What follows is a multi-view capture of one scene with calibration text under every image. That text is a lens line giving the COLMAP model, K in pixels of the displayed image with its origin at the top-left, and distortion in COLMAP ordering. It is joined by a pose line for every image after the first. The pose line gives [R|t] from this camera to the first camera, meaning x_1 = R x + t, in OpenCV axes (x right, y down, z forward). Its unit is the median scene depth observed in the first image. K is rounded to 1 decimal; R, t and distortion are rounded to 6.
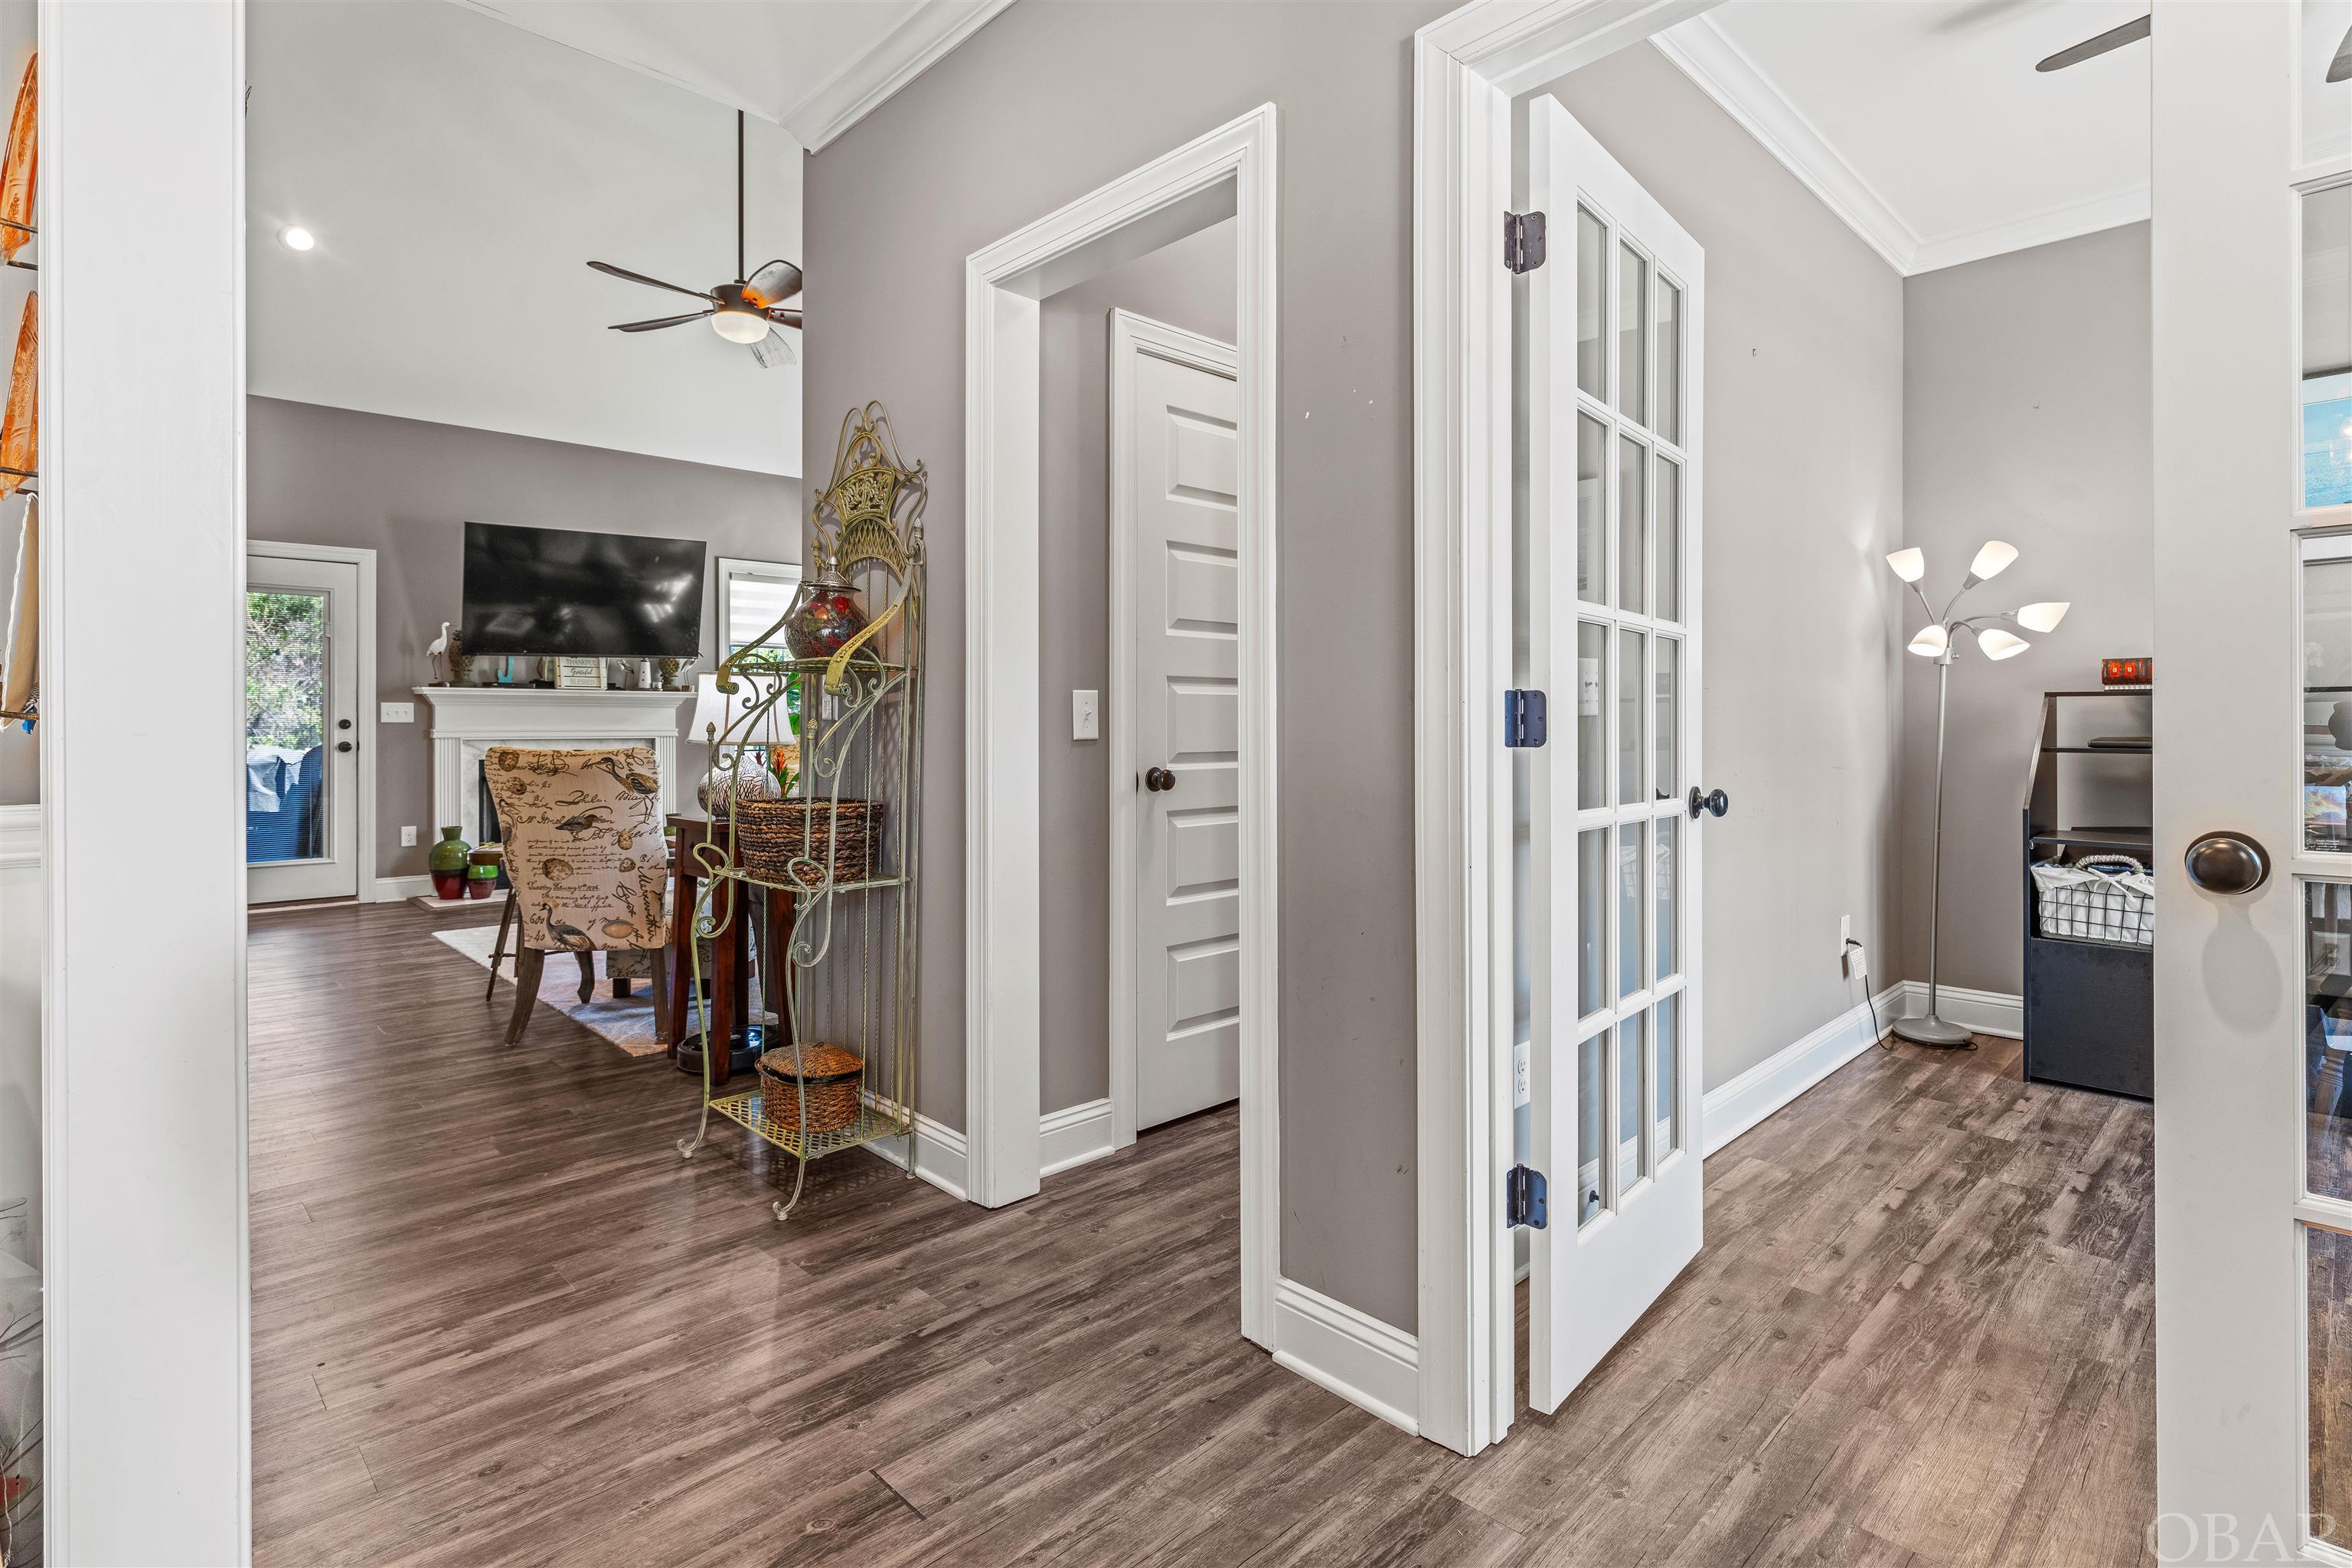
lens RADIAL K [[1154.3, 0, 1192.9], [0, 1154.3, 734.2], [0, 0, 1]] dist [-0.000846, 0.000195]
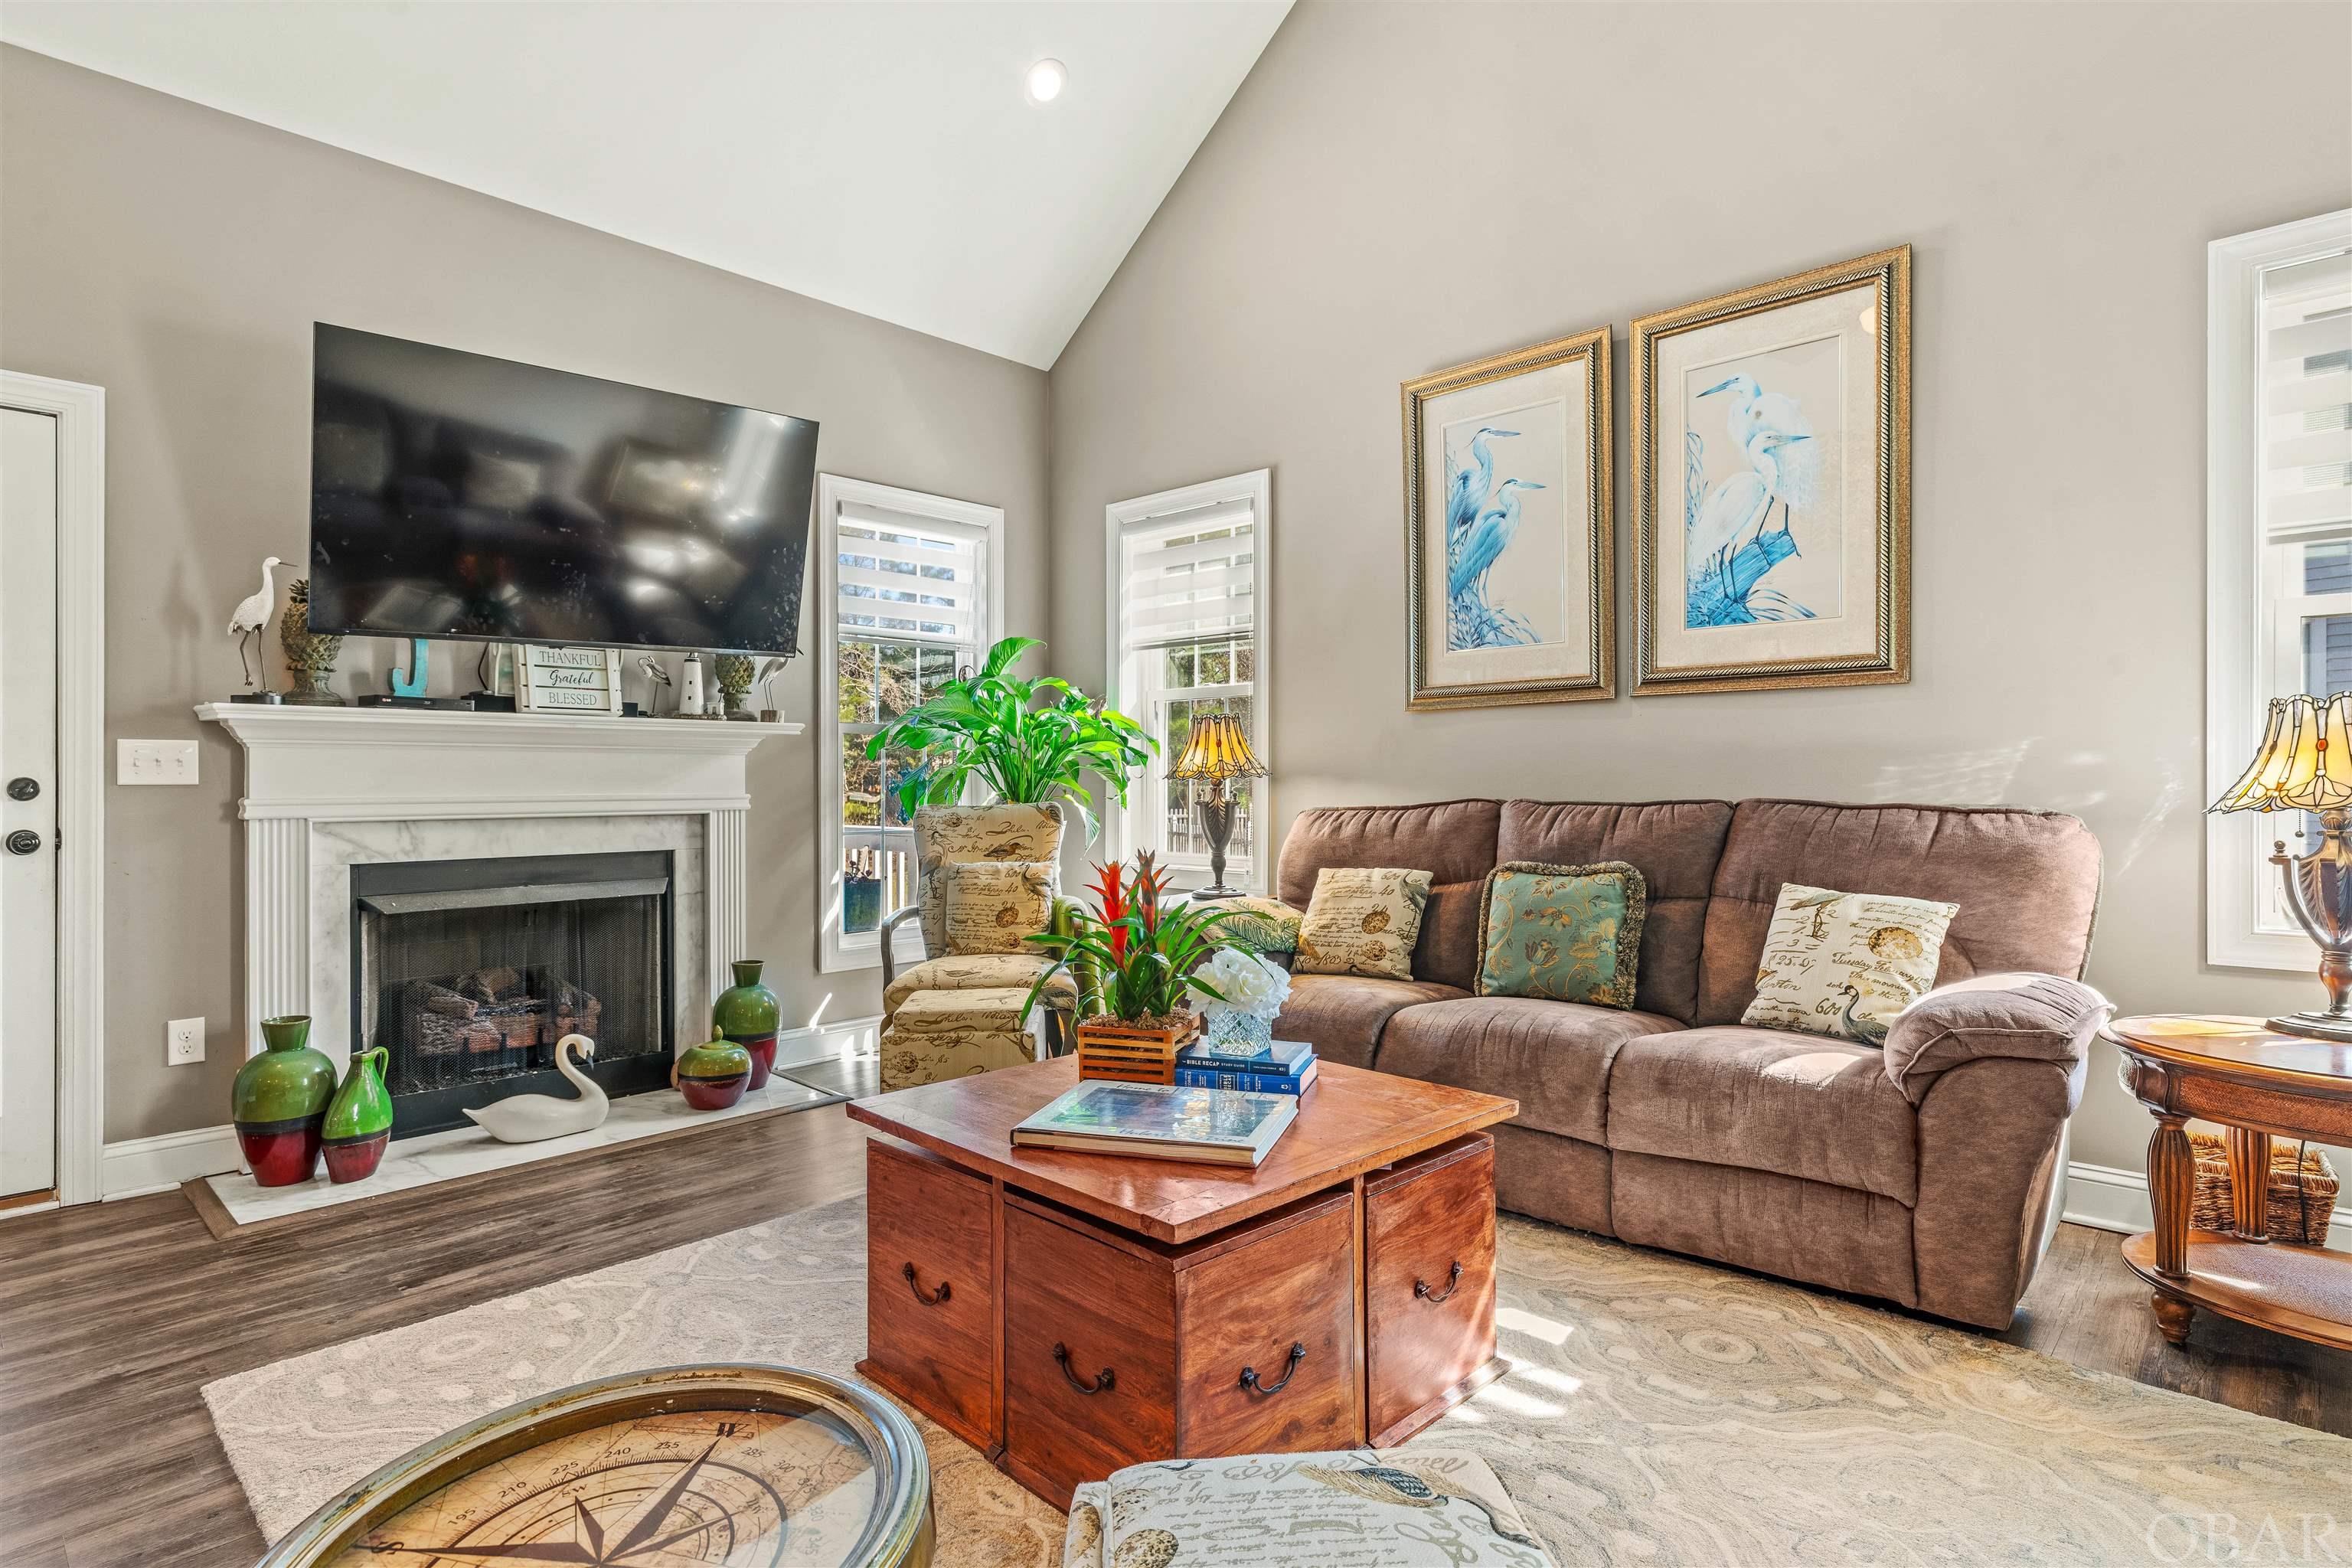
lens RADIAL K [[1198.7, 0, 1176.0], [0, 1198.7, 784.0], [0, 0, 1]] dist [0.000609, 0.000374]
pose [[0.999054, 0.000223, 0.043480, -0.273954], [-0.000162, 0.999999, -0.001400, -0.008332], [-0.043480, 0.001392, 0.999053, 0.448196]]
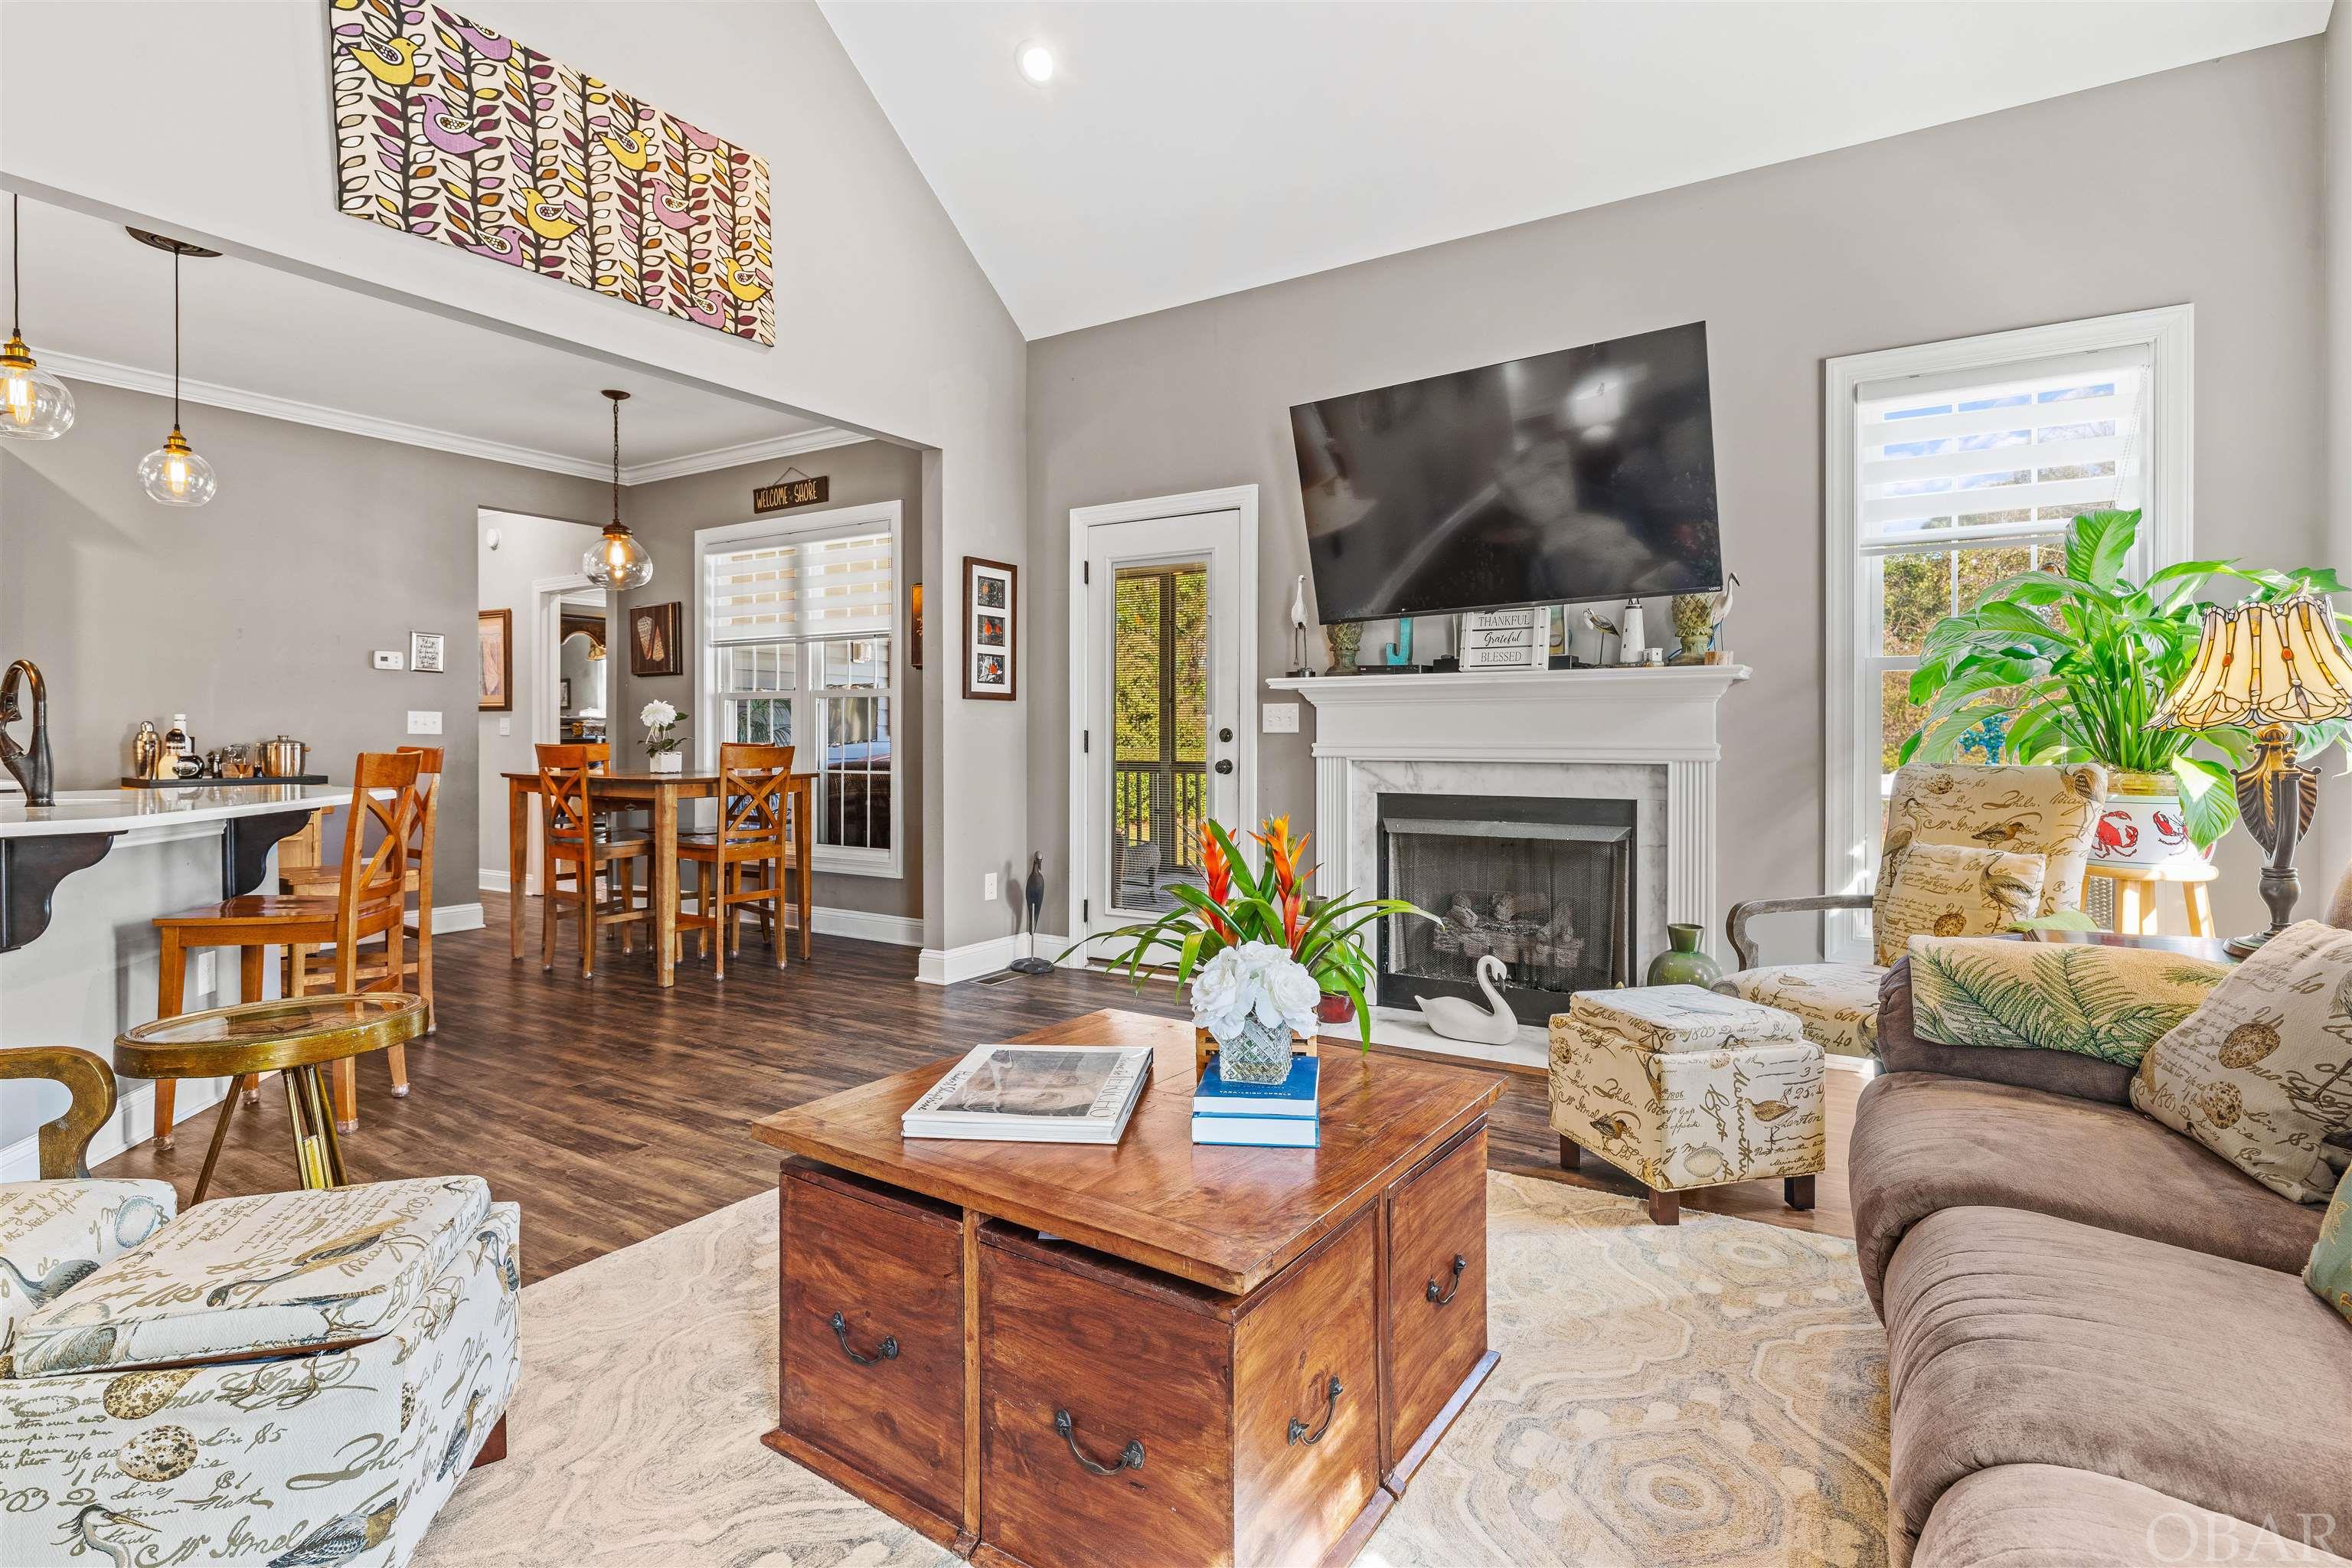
lens RADIAL K [[1138.2, 0, 1178.9], [0, 1138.2, 735.6], [0, 0, 1]] dist [-0.002055, -0.000264]
pose [[0.245439, 0.005126, -0.969399, -0.047966], [-0.004094, 0.999983, 0.004251, -0.009317], [0.969403, 0.002925, 0.245455, 0.662895]]
